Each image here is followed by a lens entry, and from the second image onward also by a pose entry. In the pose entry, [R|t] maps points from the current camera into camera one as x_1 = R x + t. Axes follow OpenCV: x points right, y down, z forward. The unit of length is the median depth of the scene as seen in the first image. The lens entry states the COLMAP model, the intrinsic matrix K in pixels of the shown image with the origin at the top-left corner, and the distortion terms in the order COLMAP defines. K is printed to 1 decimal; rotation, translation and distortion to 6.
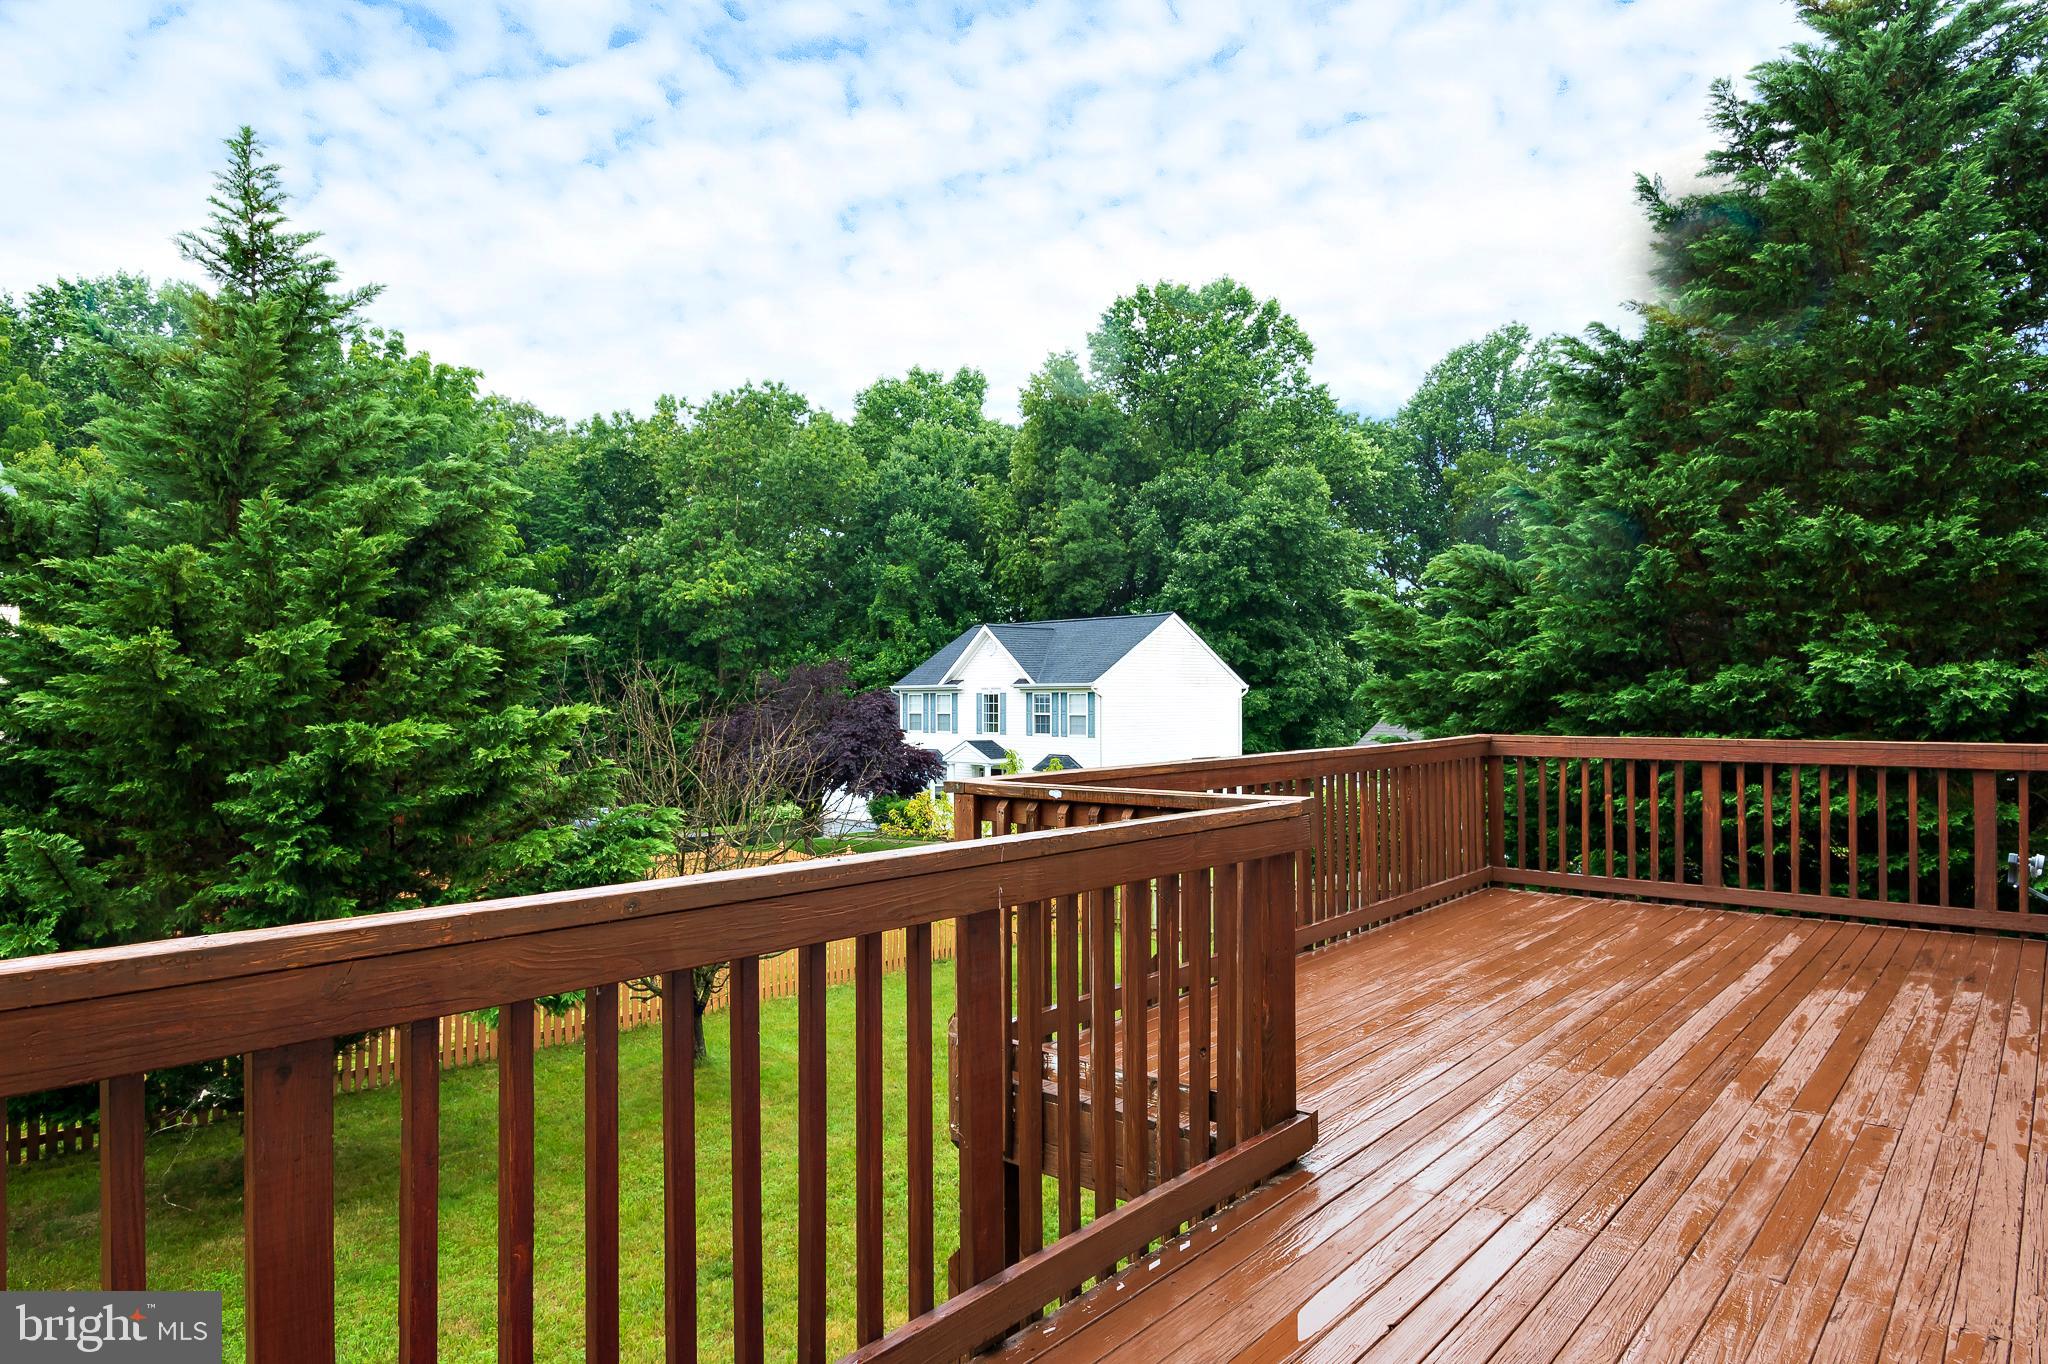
lens RADIAL K [[1270.7, 0, 1020.8], [0, 1270.7, 681.7], [0, 0, 1]] dist [0.018346, -0.004791]
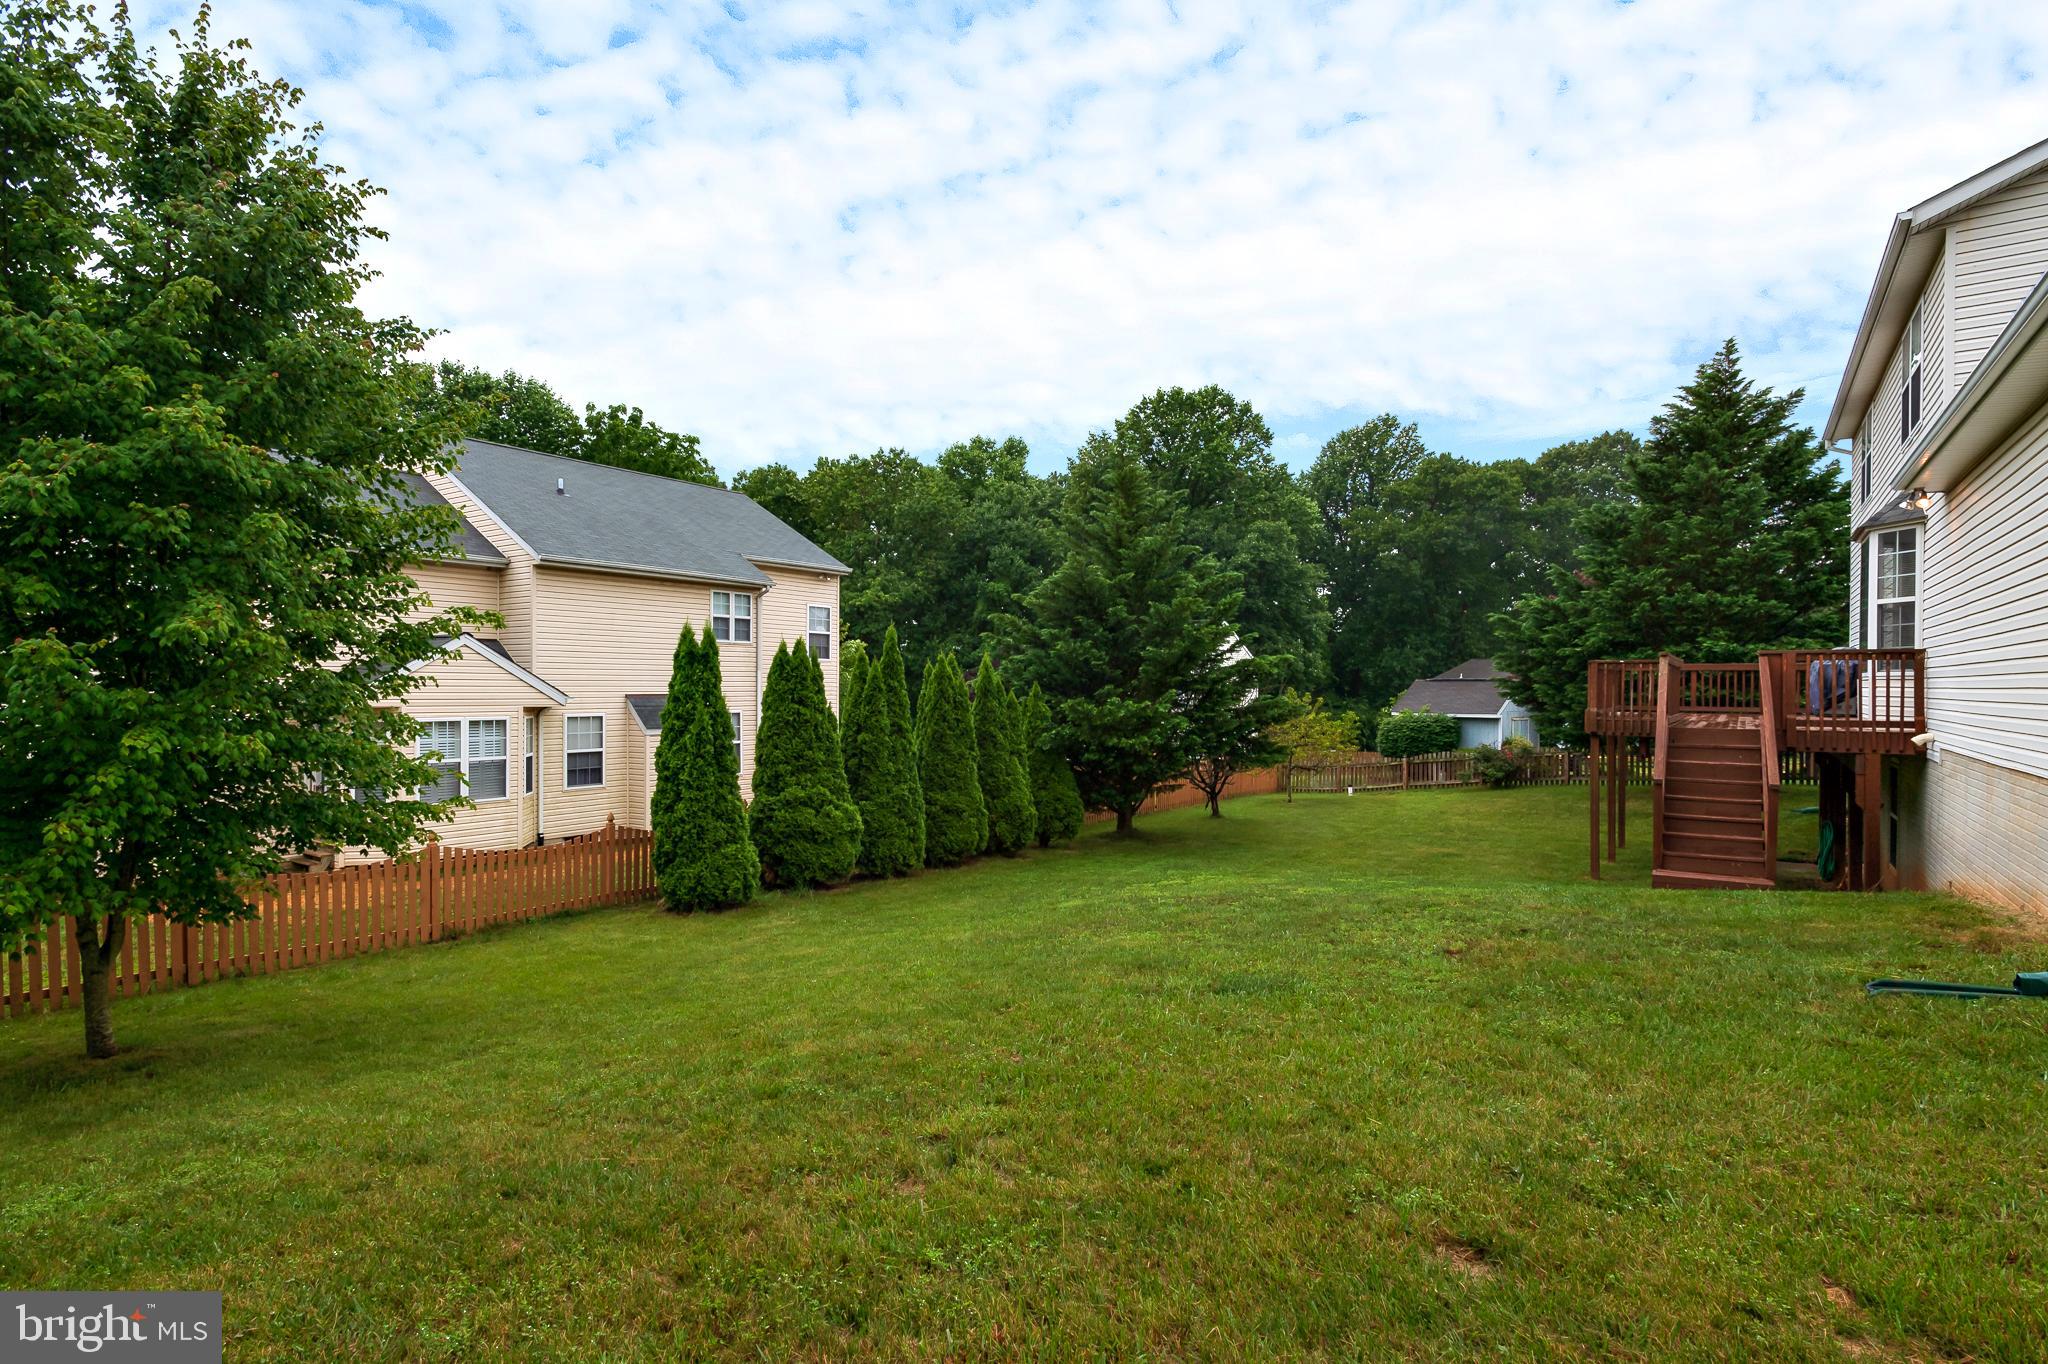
lens RADIAL K [[1066.1, 0, 1025.4], [0, 1066.1, 691.7], [0, 0, 1]] dist [-0.003931, 0.000323]
pose [[0.995048, 0.006198, 0.099199, -0.182731], [-0.007982, 0.999813, 0.017594, 0.009884], [-0.099072, -0.018299, 0.994912, -0.198808]]
